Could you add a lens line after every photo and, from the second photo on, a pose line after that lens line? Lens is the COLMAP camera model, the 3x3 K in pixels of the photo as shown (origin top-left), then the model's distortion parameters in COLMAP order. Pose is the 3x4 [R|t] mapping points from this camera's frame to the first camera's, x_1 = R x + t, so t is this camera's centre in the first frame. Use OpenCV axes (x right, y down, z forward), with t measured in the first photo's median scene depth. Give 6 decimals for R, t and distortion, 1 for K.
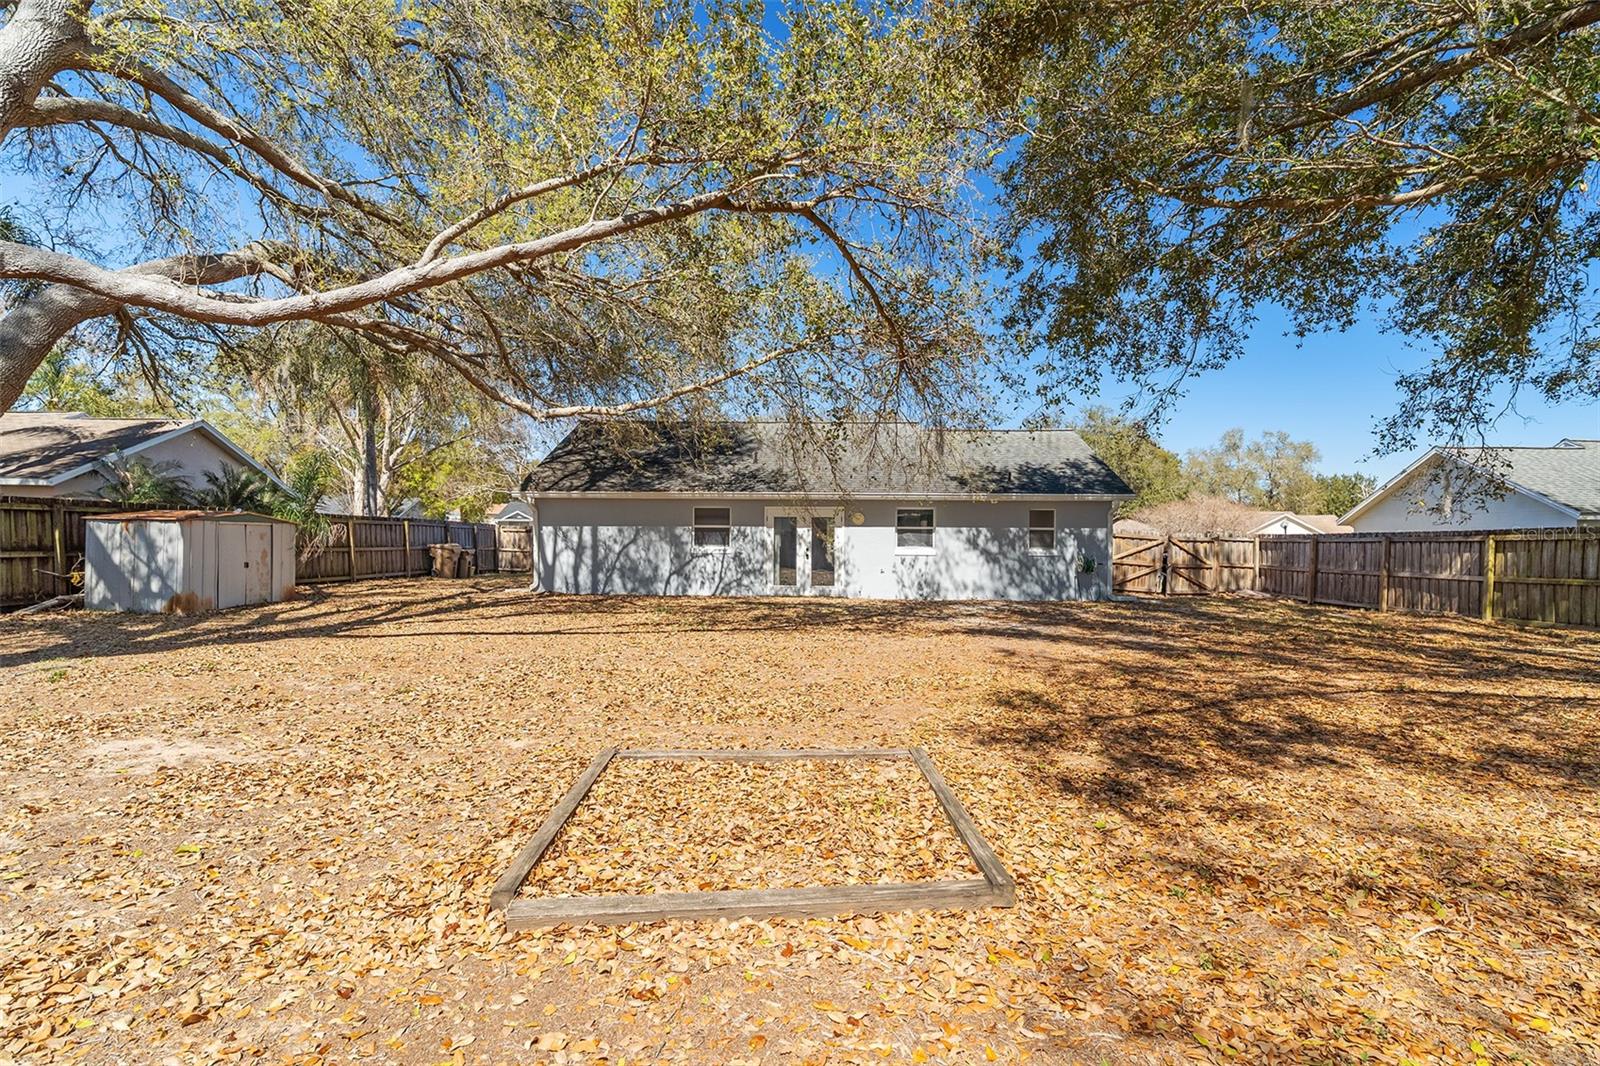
lens RADIAL K [[744.3, 0, 792.0], [0, 744.3, 527.6], [0, 0, 1]] dist [0.004855, 0.000636]
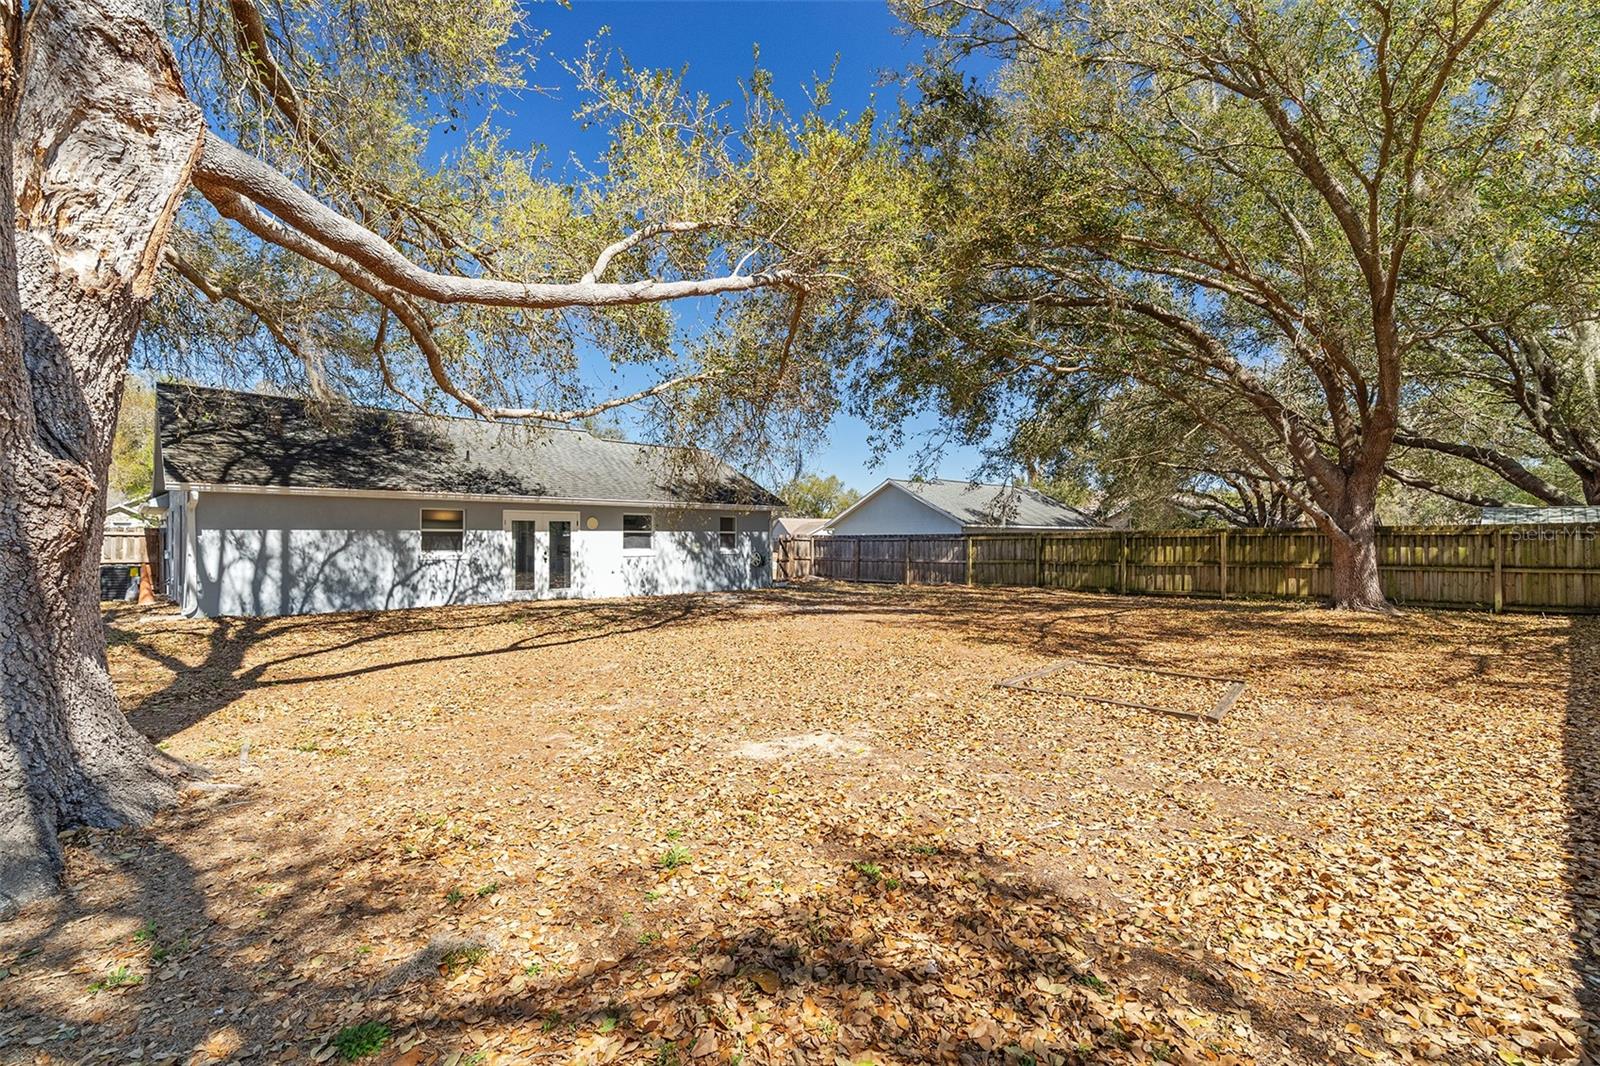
lens RADIAL K [[744.3, 0, 791.5], [0, 744.3, 548.4], [0, 0, 1]] dist [0.004855, 0.000636]
pose [[0.697431, -0.017567, 0.716437, -0.466875], [-0.006941, 0.999487, 0.031264, -0.010858], [-0.716618, -0.026777, 0.696951, 0.060394]]
